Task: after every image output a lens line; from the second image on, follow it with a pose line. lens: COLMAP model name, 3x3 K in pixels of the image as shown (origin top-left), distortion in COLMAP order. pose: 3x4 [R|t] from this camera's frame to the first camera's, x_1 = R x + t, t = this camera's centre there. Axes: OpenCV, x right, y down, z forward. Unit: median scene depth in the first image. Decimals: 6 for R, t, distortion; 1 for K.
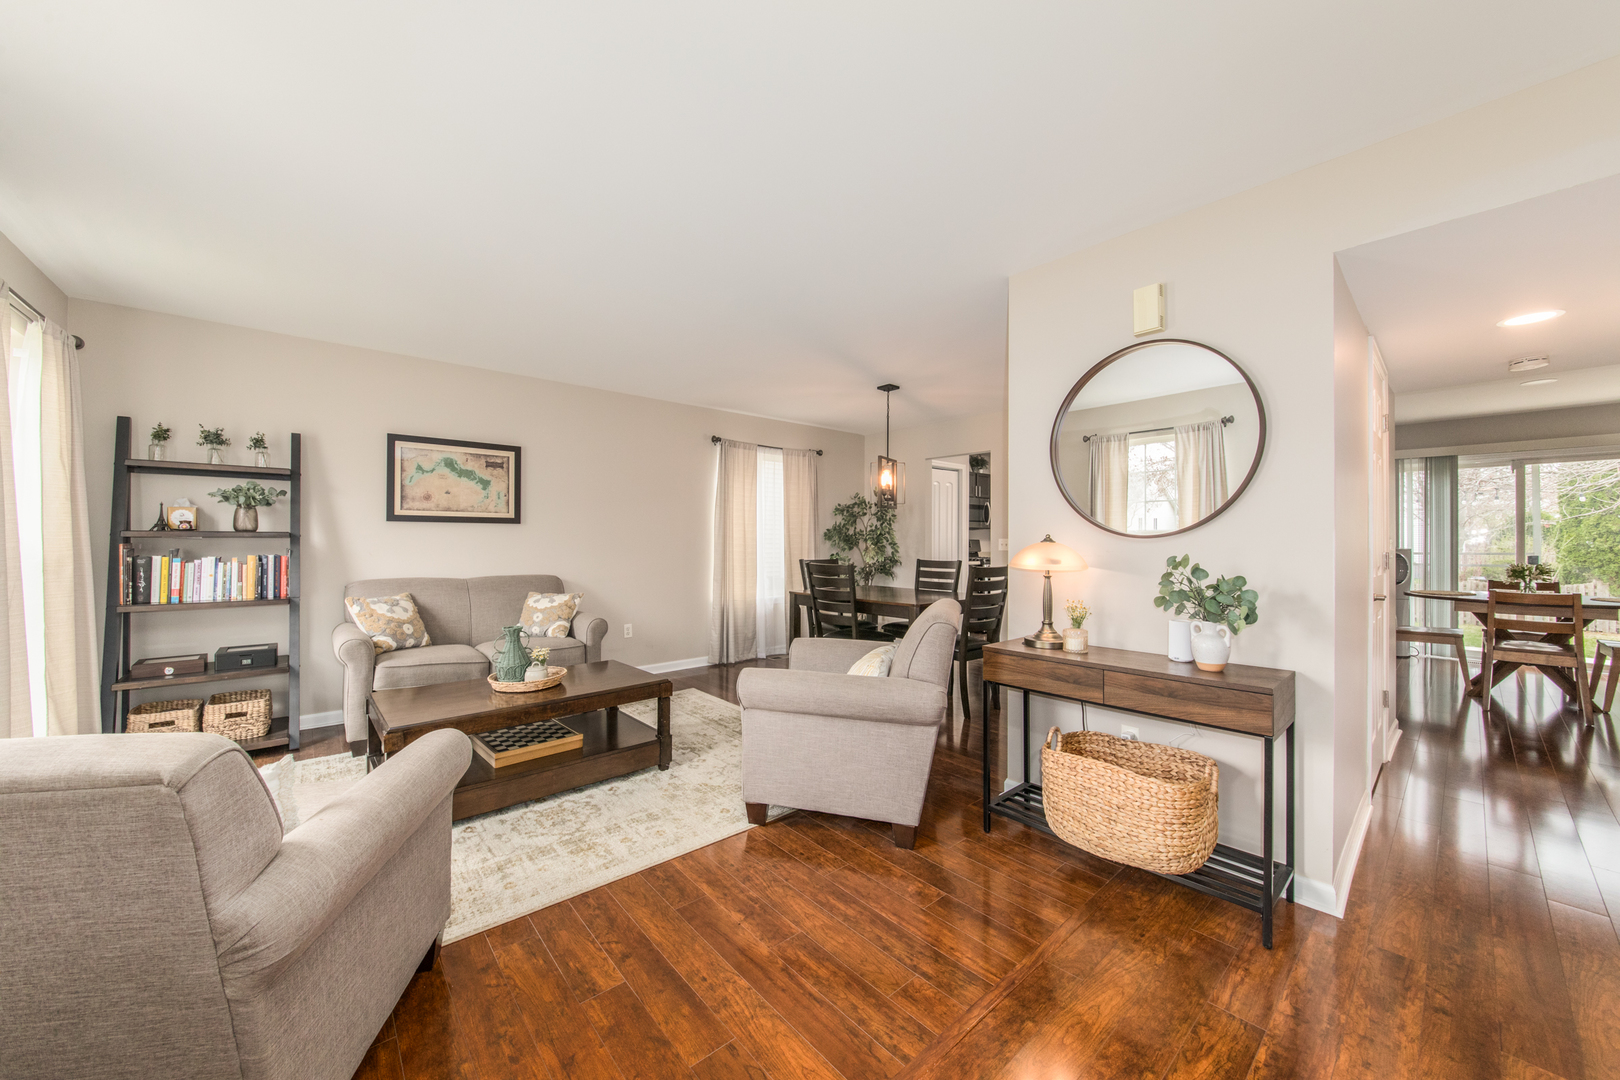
lens RADIAL K [[584.2, 0, 810.4], [0, 584.2, 539.2], [0, 0, 1]] dist [-0.000271, -0.000028]
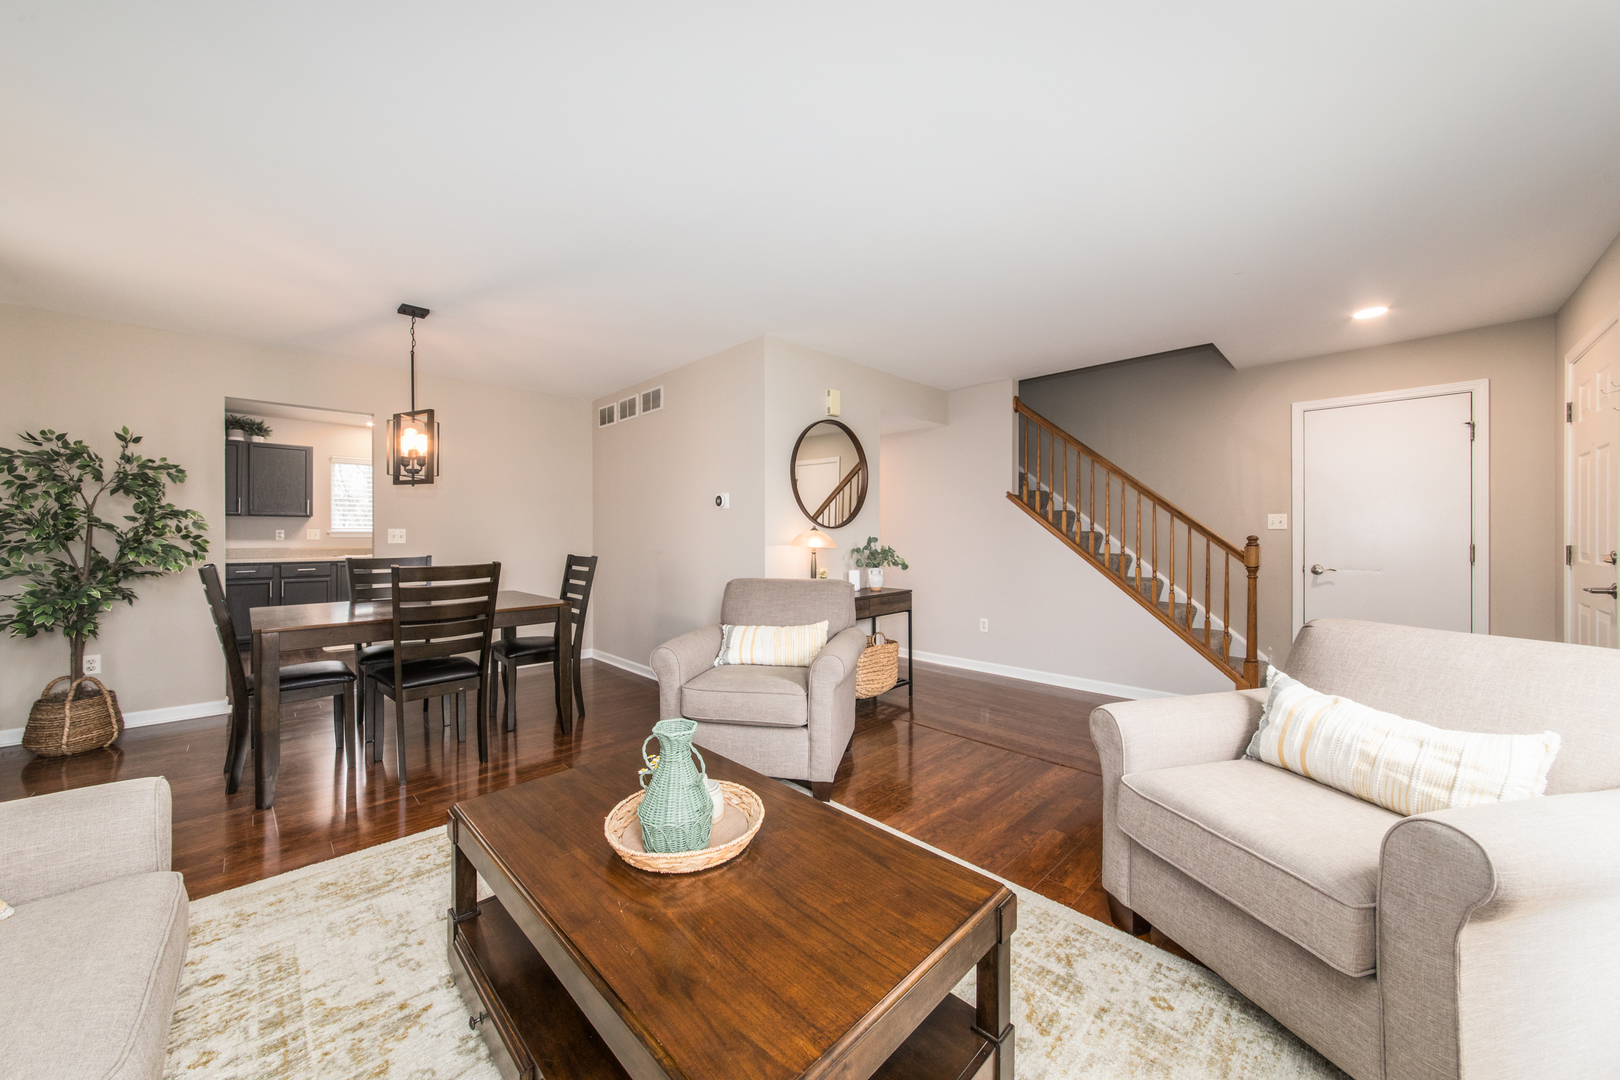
lens RADIAL K [[580.0, 0, 802.1], [0, 580.0, 534.3], [0, 0, 1]] dist [0.001446, 0.000065]
pose [[-0.044740, -0.007531, 0.998970, -0.426829], [0.001152, 0.999971, 0.007590, 0.001935], [-0.998998, 0.001491, -0.044730, 0.414949]]
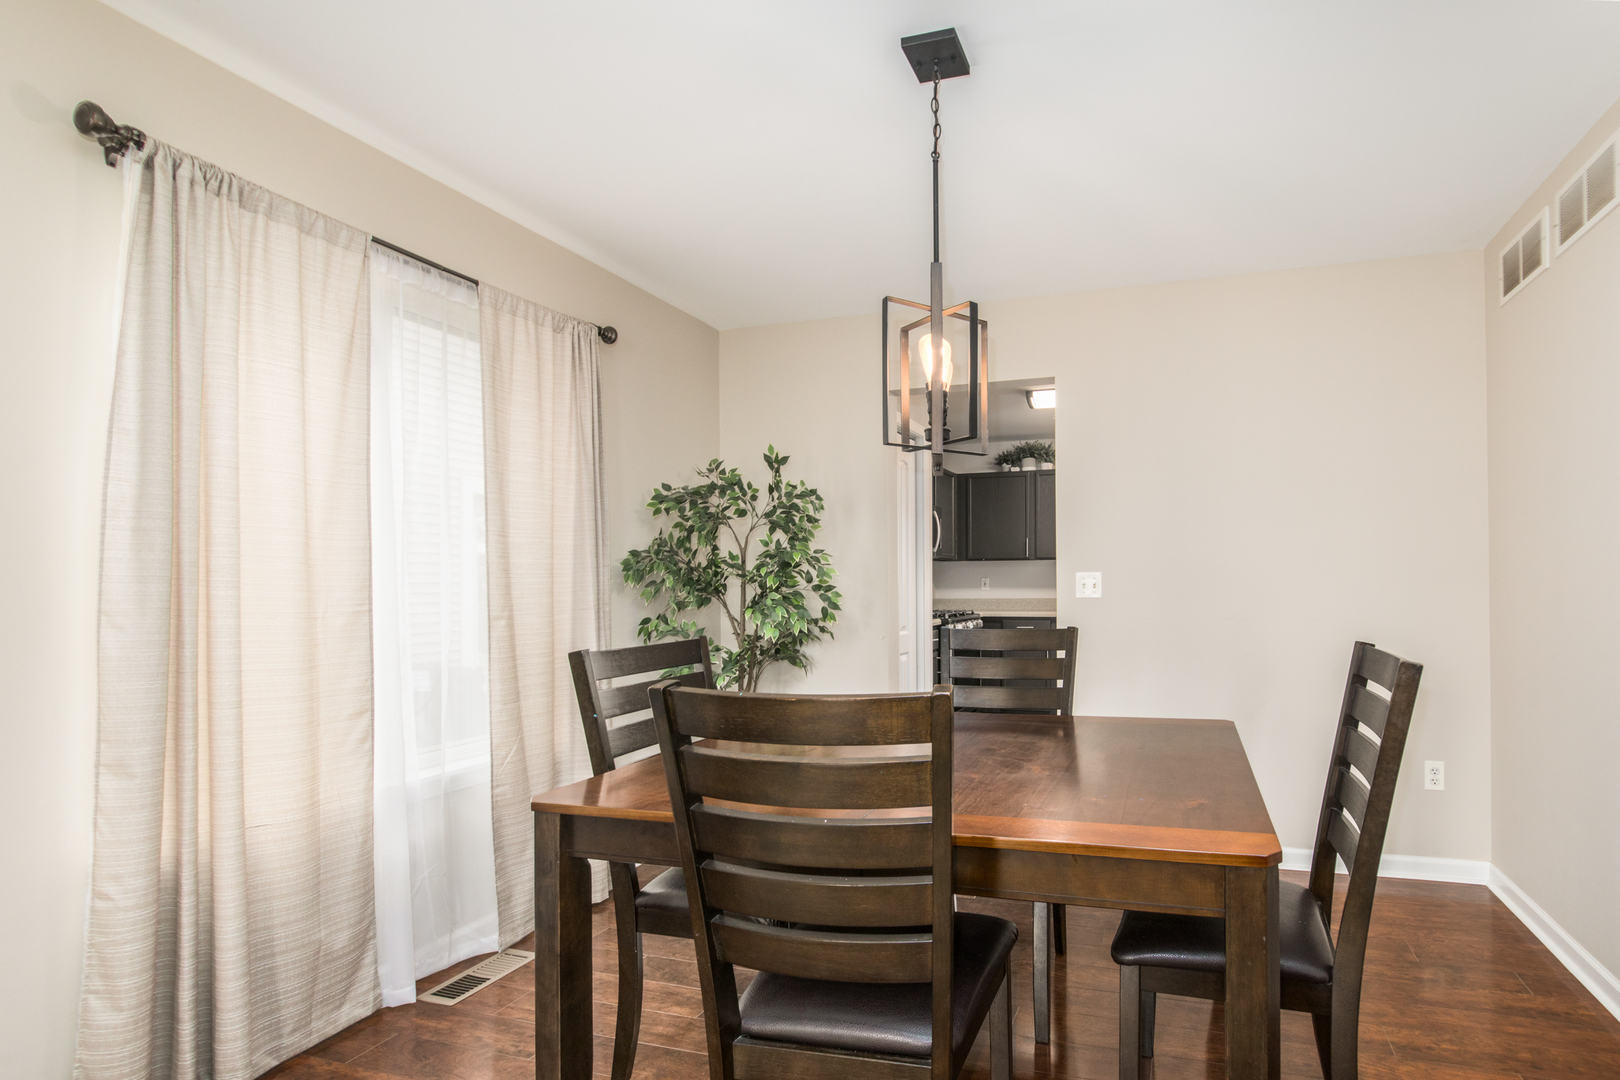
lens RADIAL K [[515.6, 0, 850.6], [0, 515.6, 581.0], [0, 0, 1]] dist [-0.001310, 0.000010]
pose [[0.818524, -0.012963, 0.574326, -0.045355], [0.017853, 0.999836, -0.002877, 0.004561], [-0.574195, 0.012609, 0.818622, 0.671959]]
